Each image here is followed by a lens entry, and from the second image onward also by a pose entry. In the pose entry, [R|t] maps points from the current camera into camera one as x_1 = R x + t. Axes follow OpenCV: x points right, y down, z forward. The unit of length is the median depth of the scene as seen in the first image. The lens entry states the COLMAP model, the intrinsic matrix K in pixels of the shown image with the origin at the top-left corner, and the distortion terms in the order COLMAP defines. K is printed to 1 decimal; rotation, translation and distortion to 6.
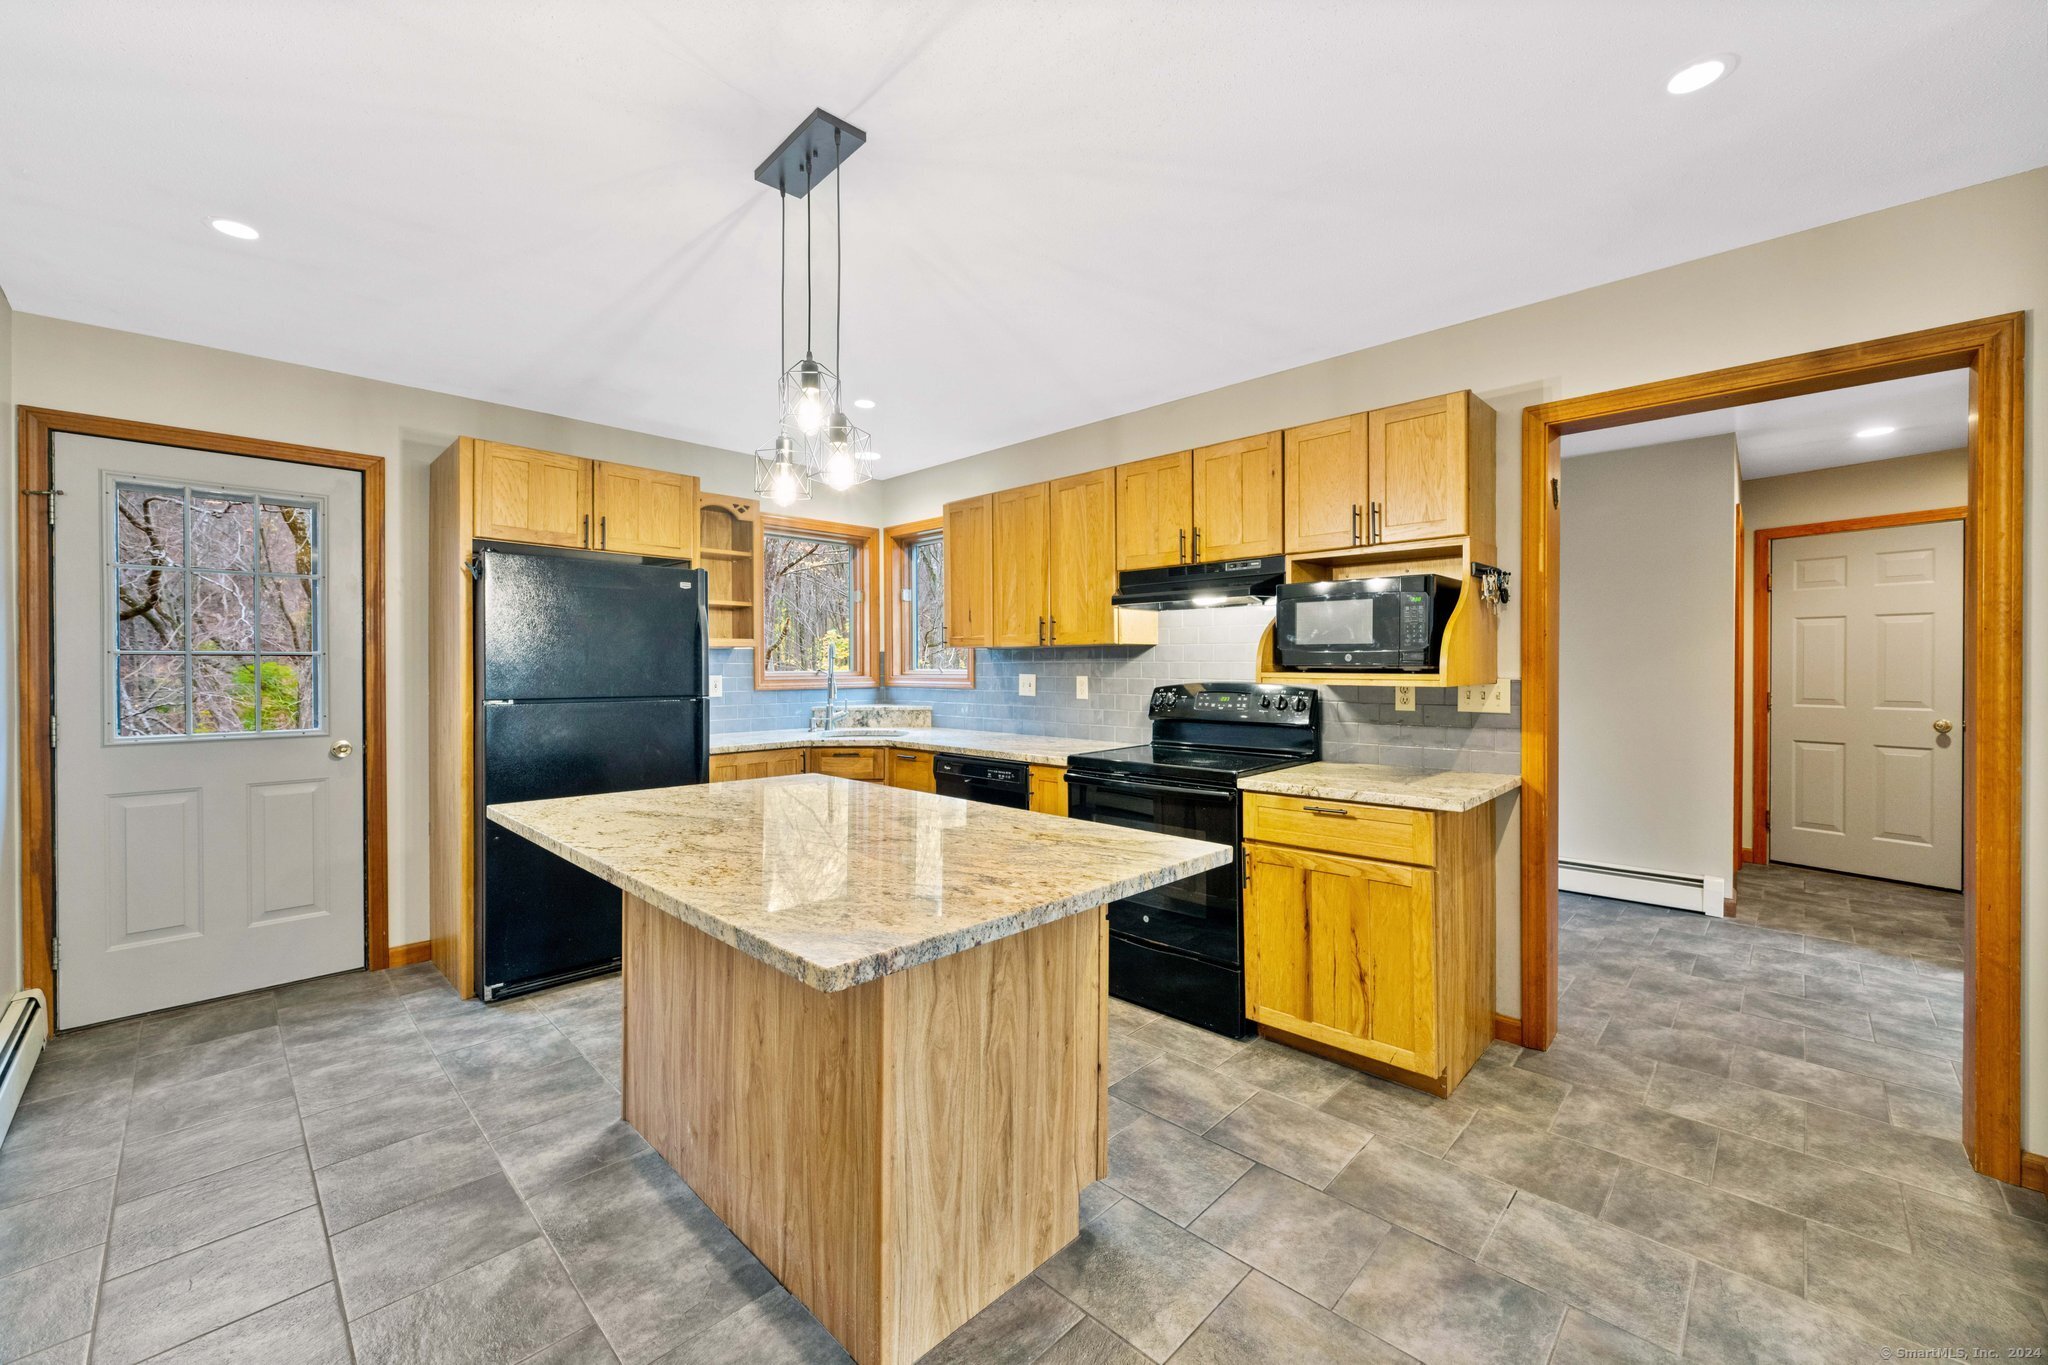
lens RADIAL K [[804.7, 0, 1033.9], [0, 804.7, 676.1], [0, 0, 1]] dist [-0.000752, -0.000026]
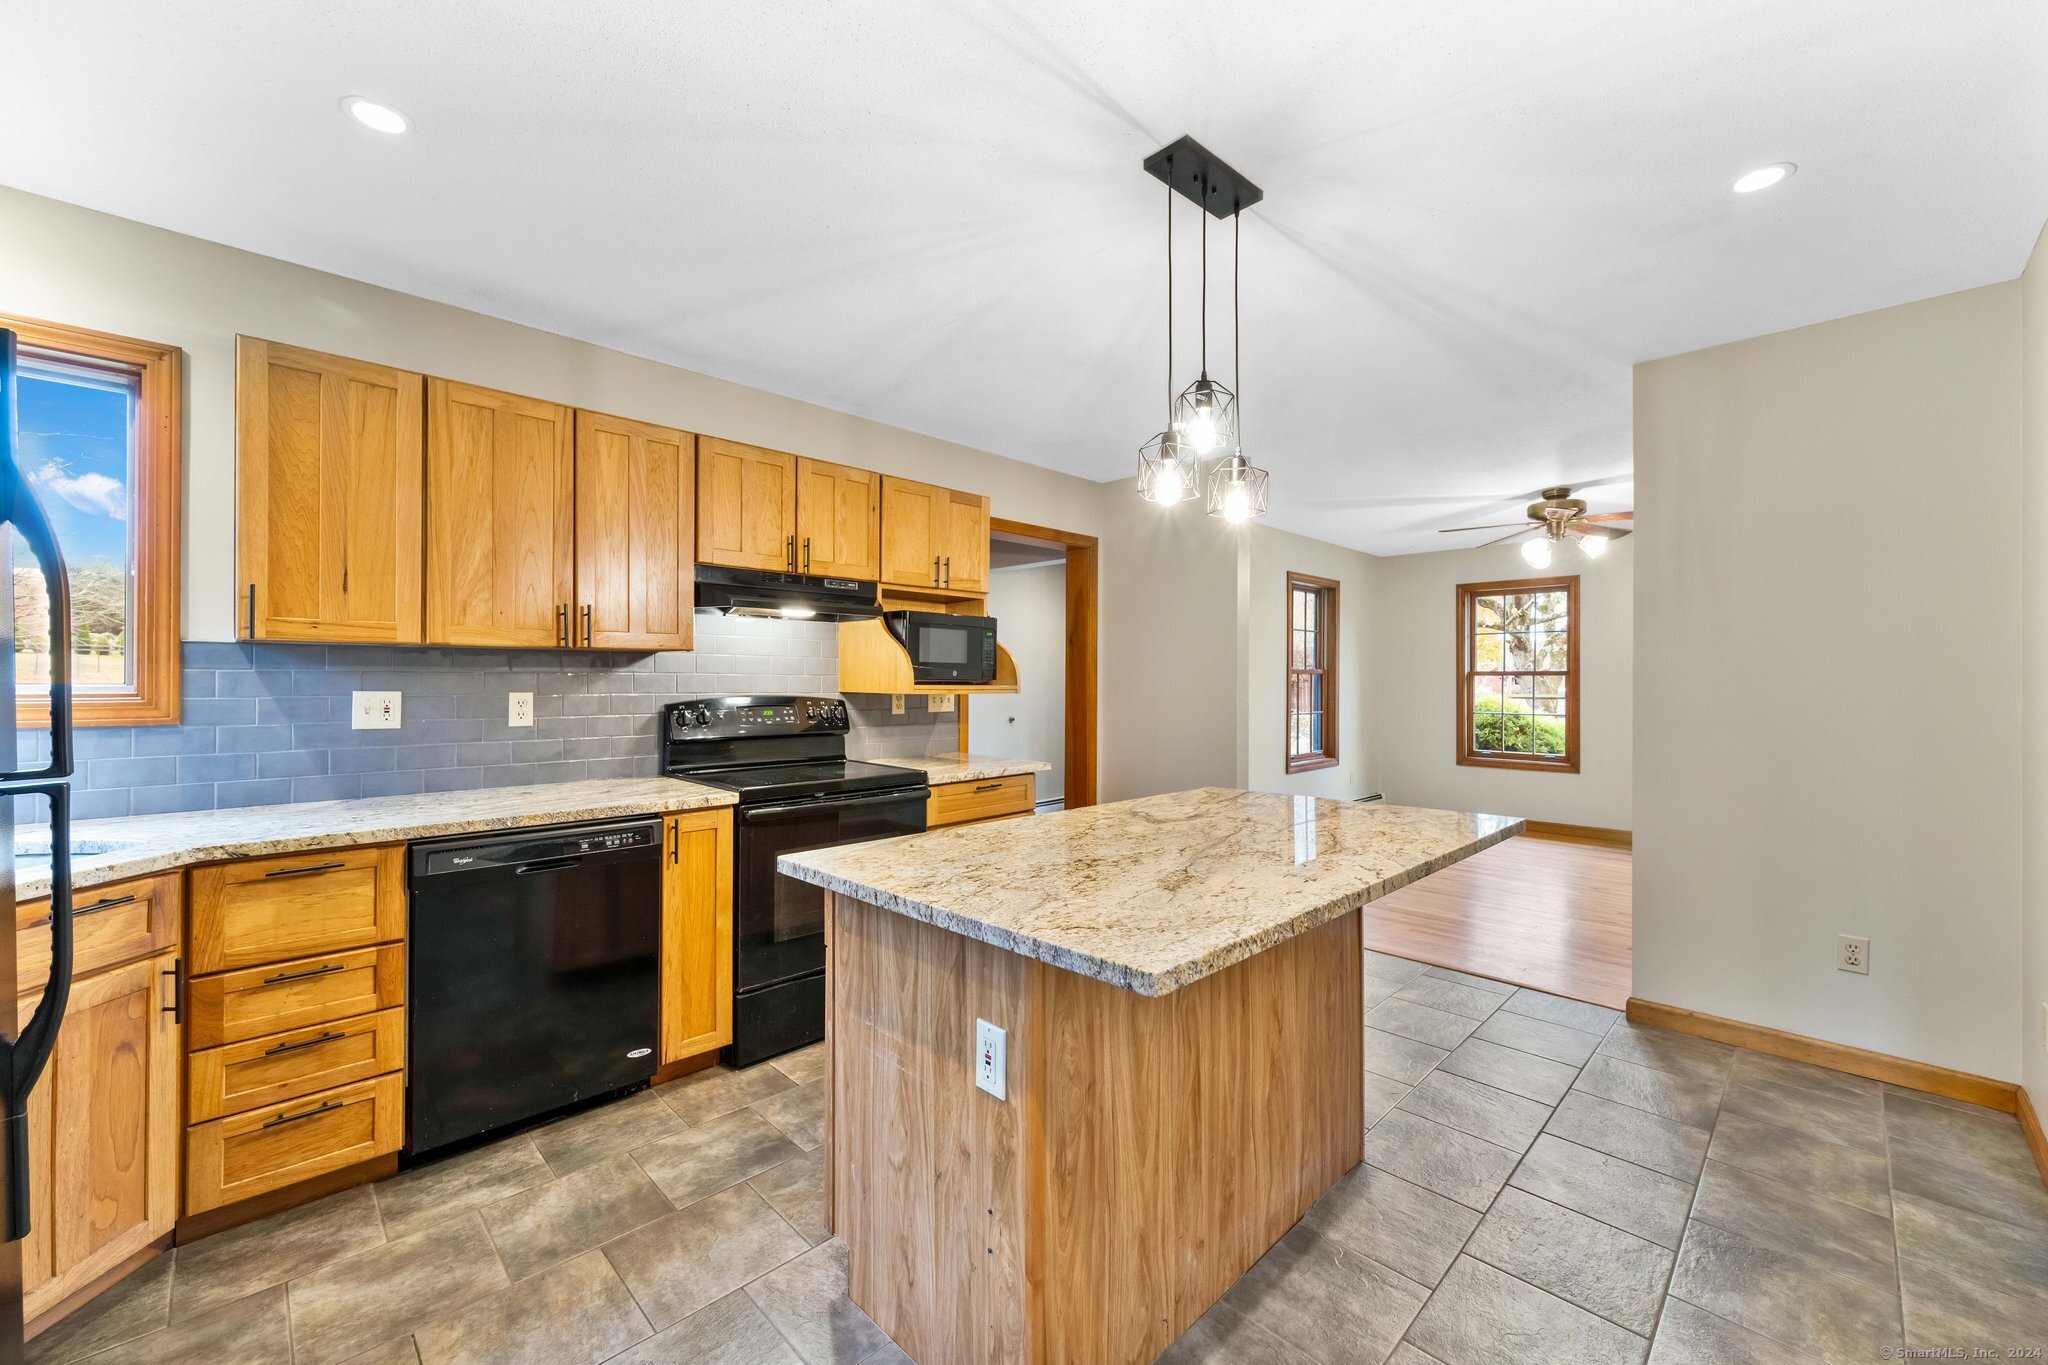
lens RADIAL K [[798.7, 0, 1018.5], [0, 798.7, 682.2], [0, 0, 1]] dist [-0.000047, 0.000063]
pose [[0.032622, 0.000013, 0.999468, -0.799457], [0.008101, 0.999967, -0.000278, -0.006194], [-0.999435, 0.008106, 0.032621, 0.741550]]
